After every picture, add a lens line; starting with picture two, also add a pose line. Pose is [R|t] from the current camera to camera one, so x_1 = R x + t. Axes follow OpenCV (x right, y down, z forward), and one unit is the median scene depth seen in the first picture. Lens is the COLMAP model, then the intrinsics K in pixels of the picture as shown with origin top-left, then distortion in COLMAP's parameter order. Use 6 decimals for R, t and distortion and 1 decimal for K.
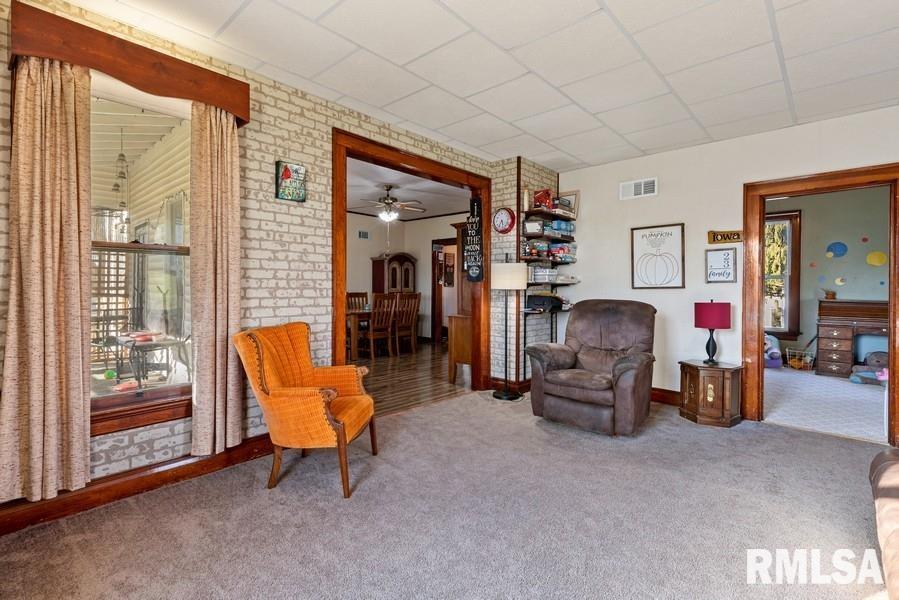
lens RADIAL K [[417.6, 0, 450.1], [0, 417.6, 291.2], [0, 0, 1]] dist [-0.002333, -0.000623]
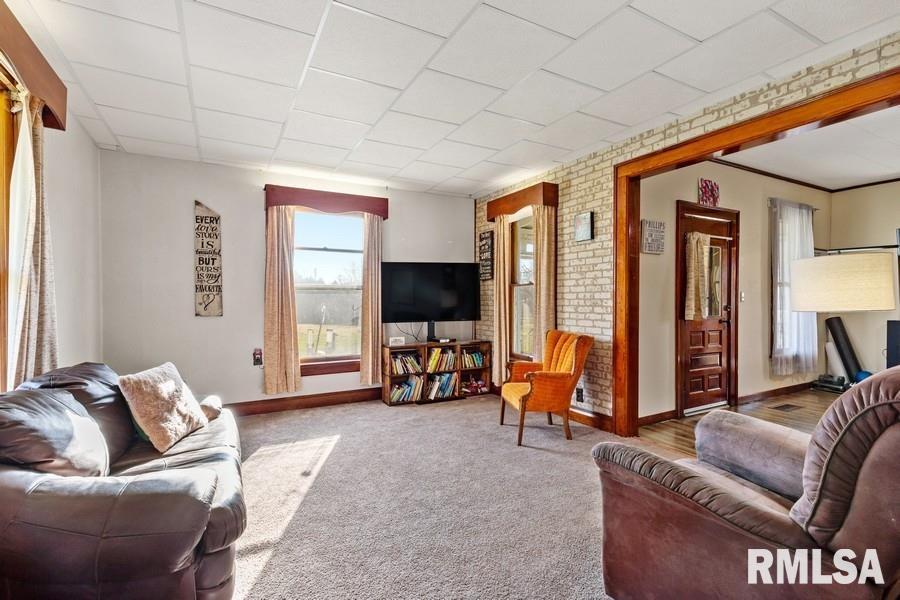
lens RADIAL K [[418.1, 0, 451.2], [0, 418.1, 301.7], [0, 0, 1]] dist [-0.002333, -0.000623]
pose [[-0.337986, -0.000883, -0.941151, 0.503603], [-0.008246, 0.999964, 0.002023, -0.009555], [0.941115, 0.008445, -0.337982, 0.513520]]
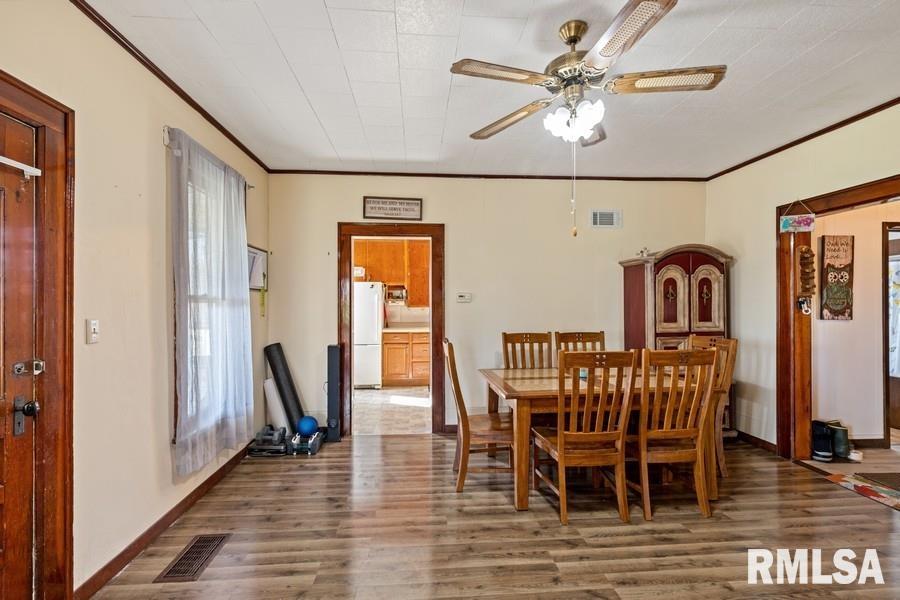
lens RADIAL K [[399.3, 0, 442.7], [0, 399.3, 304.5], [0, 0, 1]] dist [0.003148, 0.000246]
pose [[0.715370, -0.008752, -0.698691, -0.006198], [0.004892, 0.999960, -0.007517, -0.037241], [0.698728, 0.001960, 0.715384, 0.729333]]
